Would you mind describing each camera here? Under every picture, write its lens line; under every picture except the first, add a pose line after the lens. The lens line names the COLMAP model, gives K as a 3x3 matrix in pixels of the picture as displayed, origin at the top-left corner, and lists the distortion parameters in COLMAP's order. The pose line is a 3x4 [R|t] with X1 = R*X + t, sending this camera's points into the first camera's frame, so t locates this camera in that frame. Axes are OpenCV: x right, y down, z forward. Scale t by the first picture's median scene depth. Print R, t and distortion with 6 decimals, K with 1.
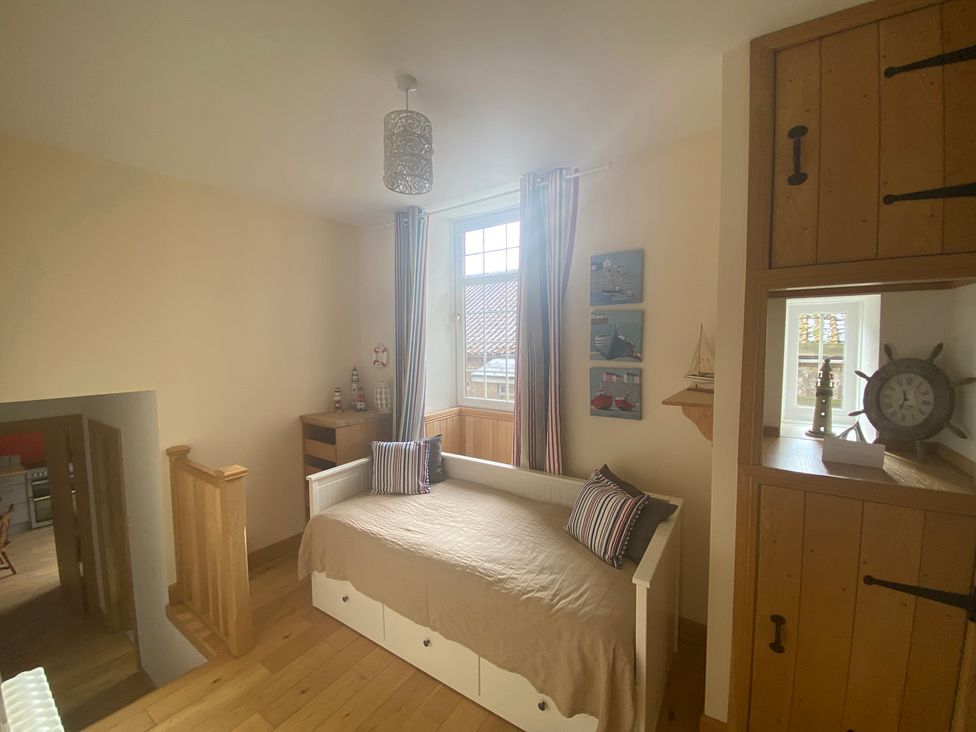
lens RADIAL K [[385.8, 0, 482.5], [0, 385.8, 364.1], [0, 0, 1]] dist [0.002027, -0.010837]
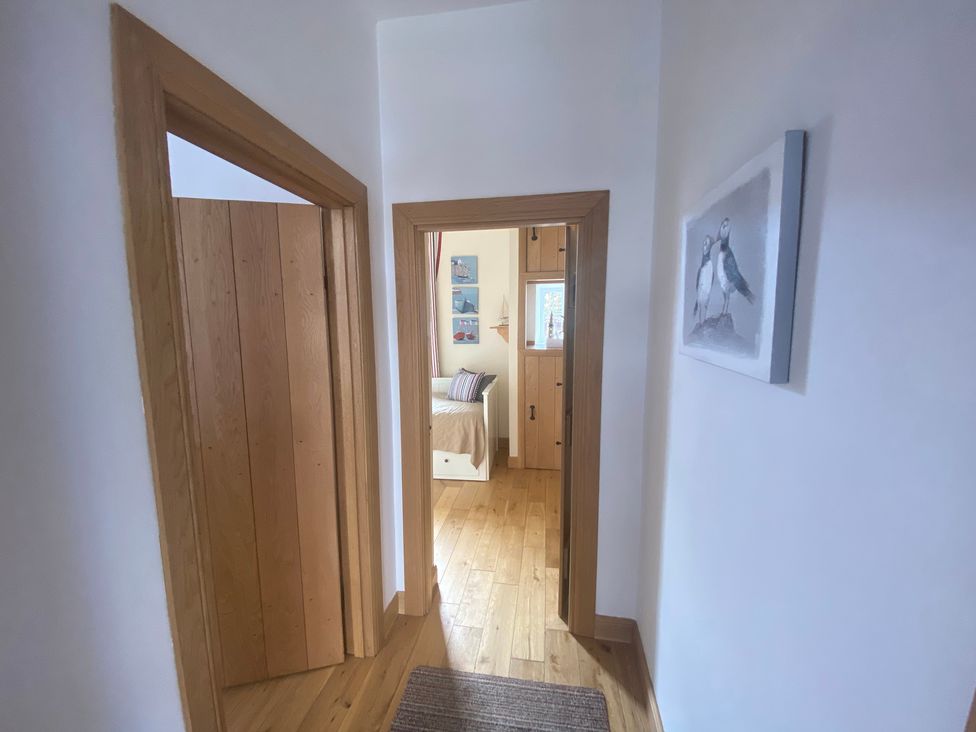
lens RADIAL K [[385.8, 0, 482.5], [0, 385.8, 364.1], [0, 0, 1]] dist [0.002027, -0.010837]
pose [[0.902765, -0.053577, 0.426784, -0.430028], [0.028417, 0.997473, 0.065108, 0.123817], [-0.429194, -0.046649, 0.902007, -0.811888]]
